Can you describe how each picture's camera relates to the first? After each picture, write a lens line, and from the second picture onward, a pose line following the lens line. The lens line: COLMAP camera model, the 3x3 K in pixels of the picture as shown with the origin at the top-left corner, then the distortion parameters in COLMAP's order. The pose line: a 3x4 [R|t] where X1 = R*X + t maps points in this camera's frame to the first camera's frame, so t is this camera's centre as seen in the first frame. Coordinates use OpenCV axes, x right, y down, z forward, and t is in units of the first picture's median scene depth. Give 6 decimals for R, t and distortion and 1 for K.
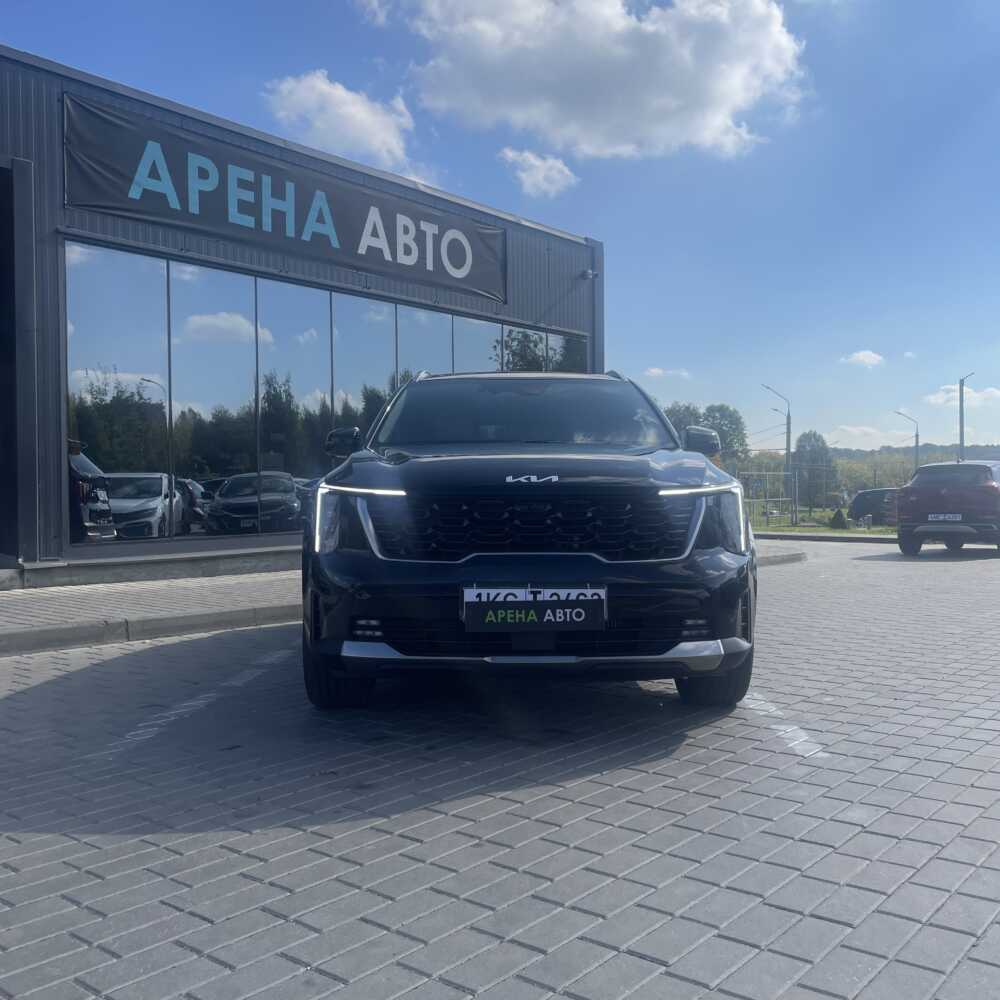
lens RADIAL K [[1042.6, 0, 530.8], [0, 1042.6, 496.5], [0, 0, 1]] dist [0.010209, -0.034683]
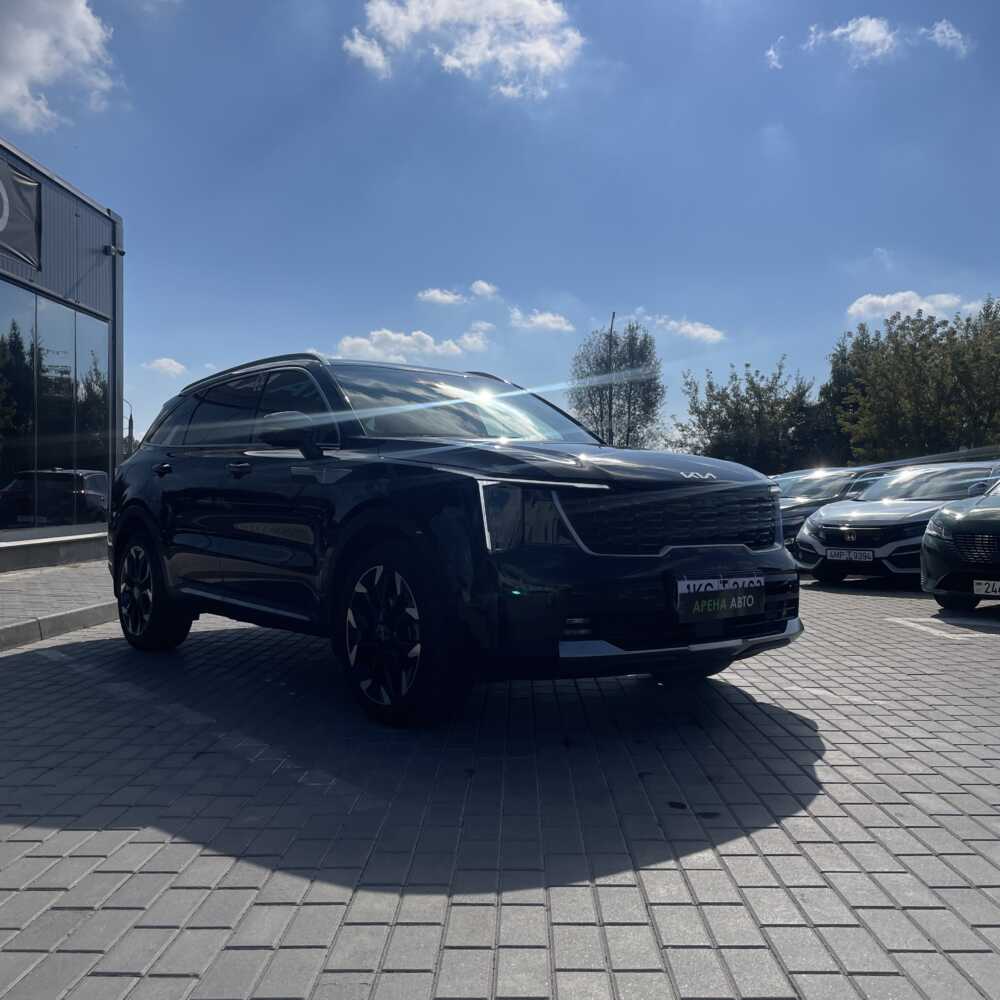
lens RADIAL K [[1042.6, 0, 530.8], [0, 1042.6, 496.5], [0, 0, 1]] dist [0.010209, -0.034683]
pose [[0.783540, 0.013689, 0.621191, -0.298428], [-0.009809, 0.999905, -0.009662, 0.006046], [-0.621264, 0.001477, 0.783600, 0.103751]]
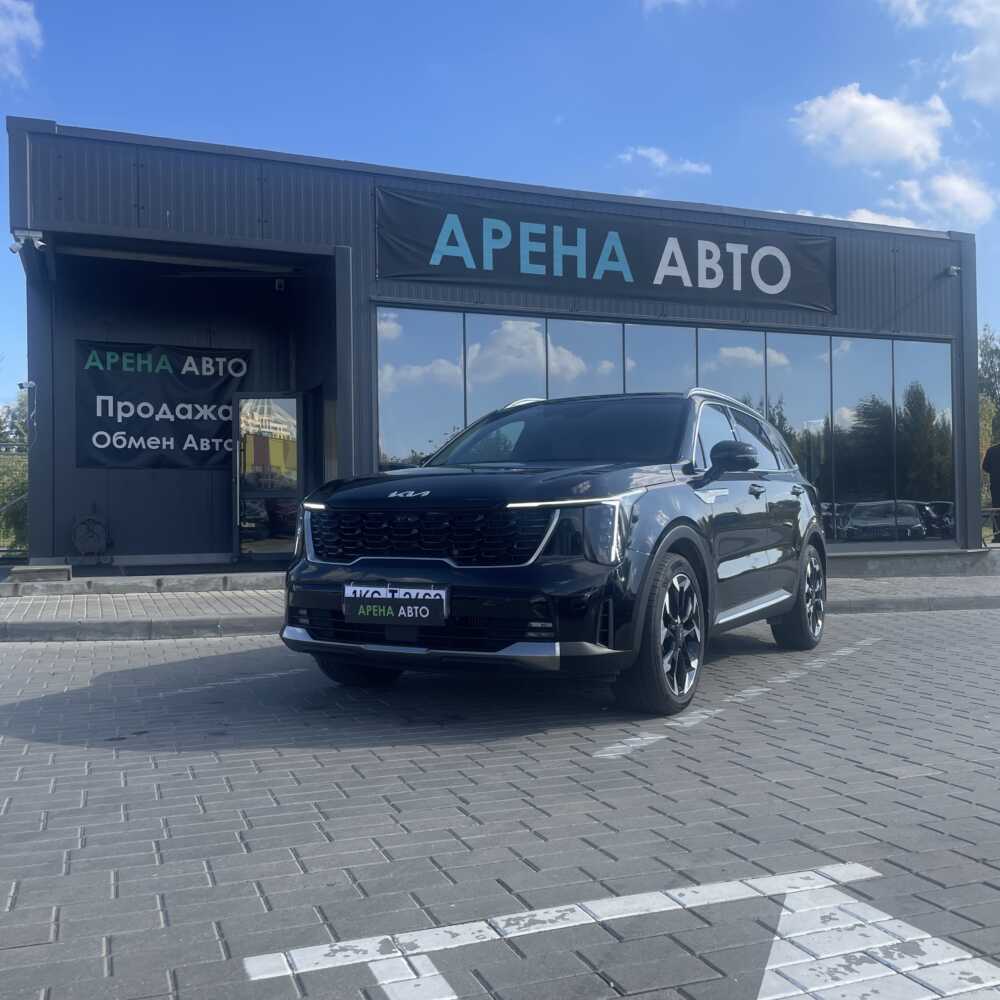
lens RADIAL K [[1022.7, 0, 500.0], [0, 1022.7, 500.0], [0, 0, 1]] dist [0.049753, -0.110250]
pose [[0.856051, -0.013170, -0.516724, 0.252761], [0.004530, 0.999828, -0.017978, 0.004438], [0.516872, 0.013050, 0.855963, 0.032768]]
